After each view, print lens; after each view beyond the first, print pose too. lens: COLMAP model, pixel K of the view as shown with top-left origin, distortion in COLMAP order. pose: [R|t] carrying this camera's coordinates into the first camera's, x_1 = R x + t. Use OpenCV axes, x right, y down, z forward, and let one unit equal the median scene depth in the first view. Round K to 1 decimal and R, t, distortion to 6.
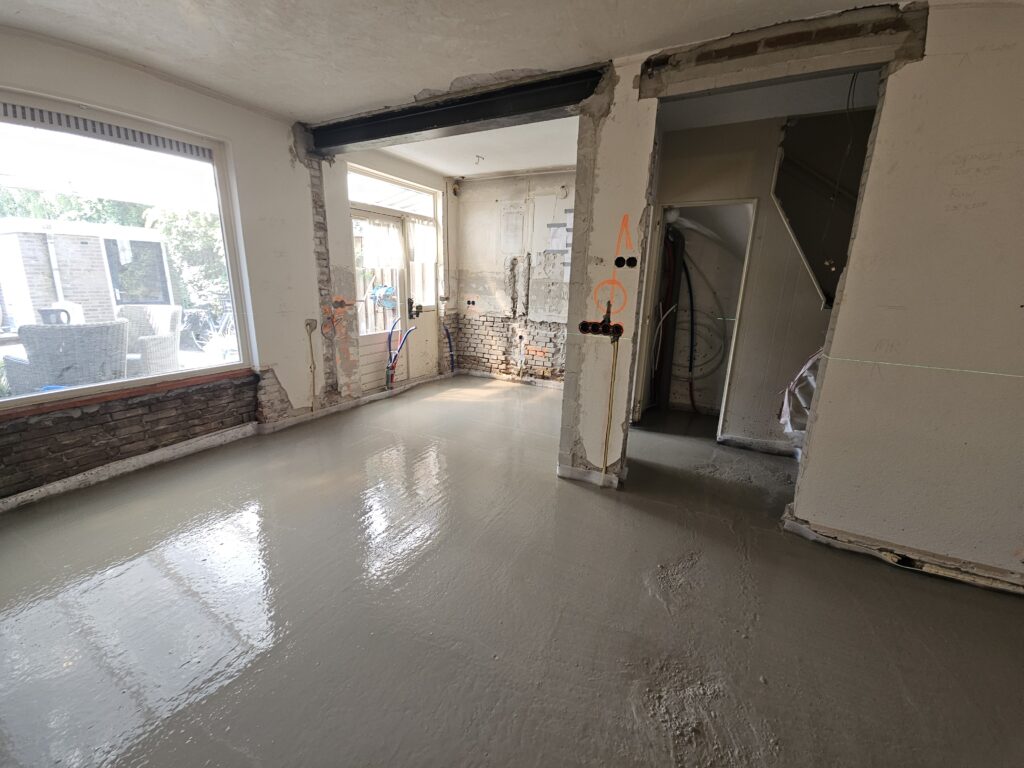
lens RADIAL K [[421.3, 0, 514.9], [0, 421.3, 383.7], [0, 0, 1]] dist [0.001761, -0.000441]
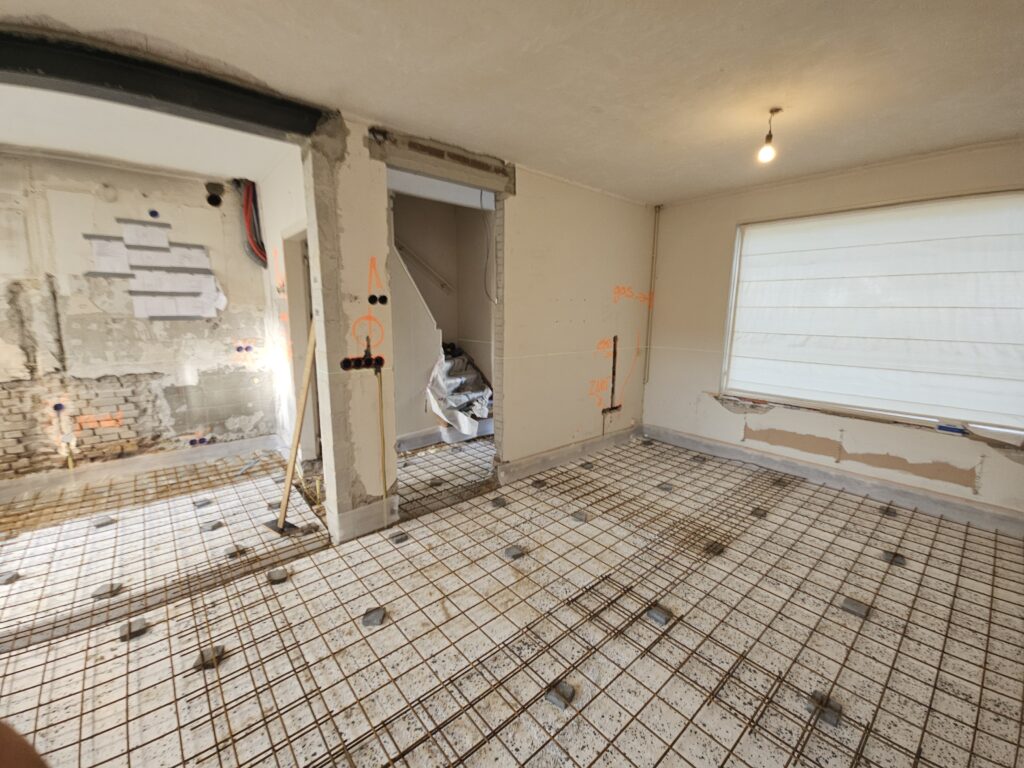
lens RADIAL K [[421.3, 0, 511.8], [0, 421.3, 382.8], [0, 0, 1]] dist [0.001761, -0.000441]
pose [[0.364850, -0.187635, 0.911964, -0.342879], [0.232652, 0.966784, 0.105837, -0.061009], [-0.901531, 0.173556, 0.396385, 0.154769]]
